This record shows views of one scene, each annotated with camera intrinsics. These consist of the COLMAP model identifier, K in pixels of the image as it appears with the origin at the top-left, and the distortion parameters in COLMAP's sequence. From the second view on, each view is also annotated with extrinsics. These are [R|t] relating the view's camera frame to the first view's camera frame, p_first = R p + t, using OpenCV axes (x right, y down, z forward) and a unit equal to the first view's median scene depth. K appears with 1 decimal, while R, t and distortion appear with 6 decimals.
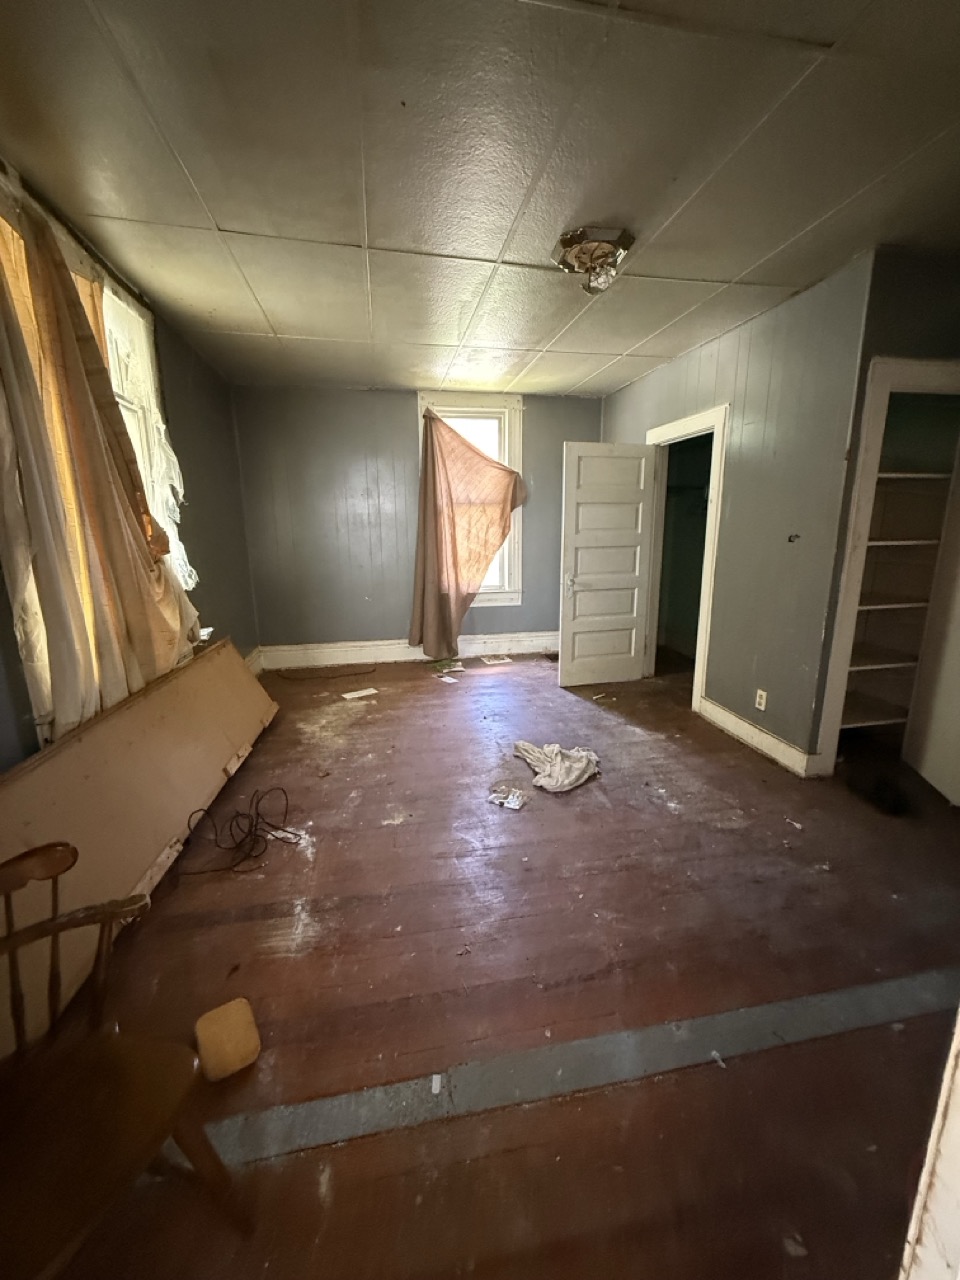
lens RADIAL K [[511.8, 0, 480.0], [0, 511.8, 640.0], [0, 0, 1]] dist [-0.001190, 0.000093]
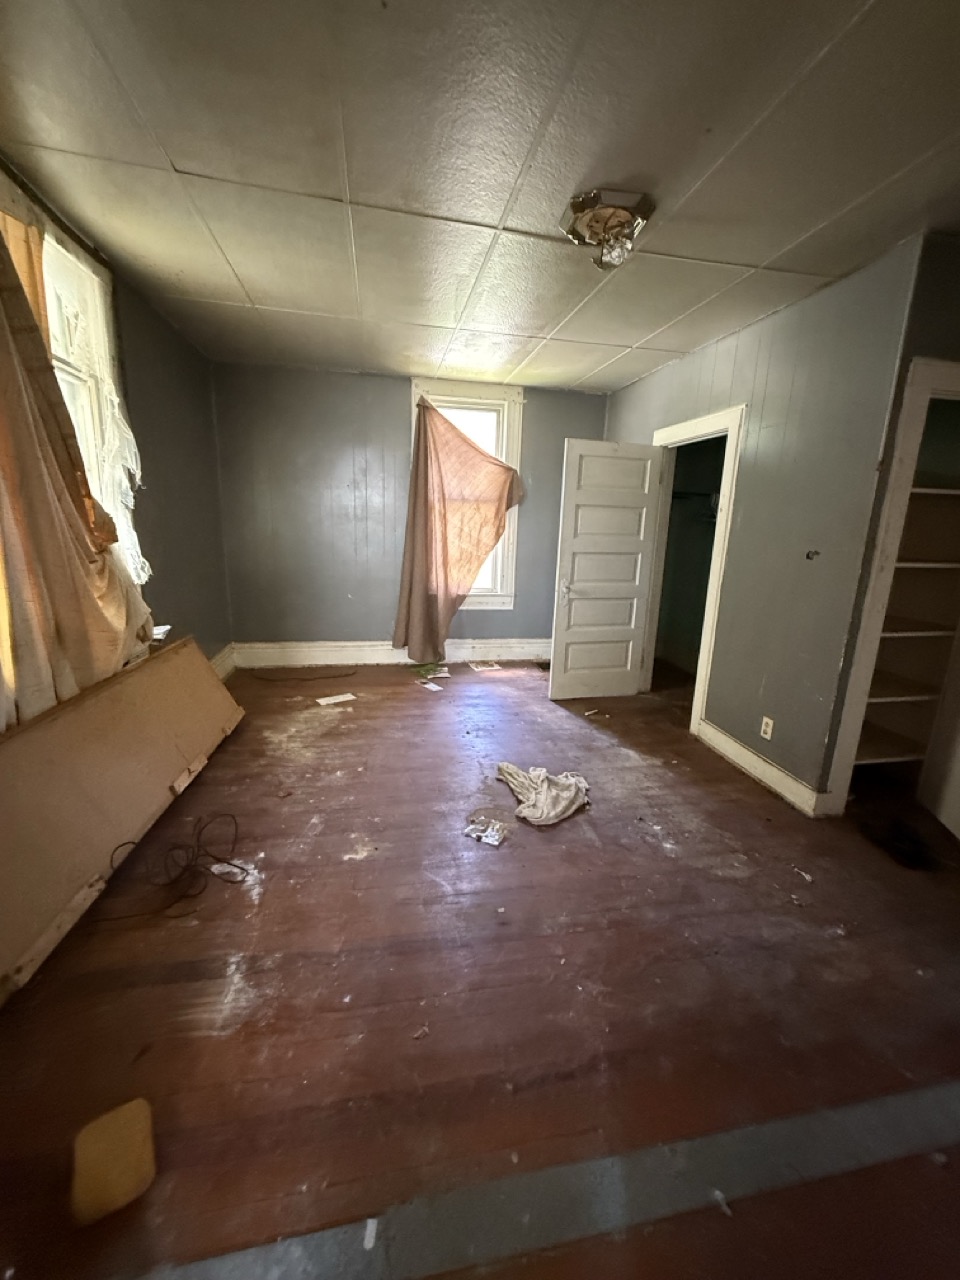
lens RADIAL K [[511.8, 0, 480.0], [0, 511.8, 640.0], [0, 0, 1]] dist [-0.001190, 0.000093]
pose [[0.999100, 0.040478, 0.012680, 0.017418], [-0.040567, 0.999153, 0.006858, -0.030961], [-0.012391, -0.007366, 0.999896, 0.100113]]
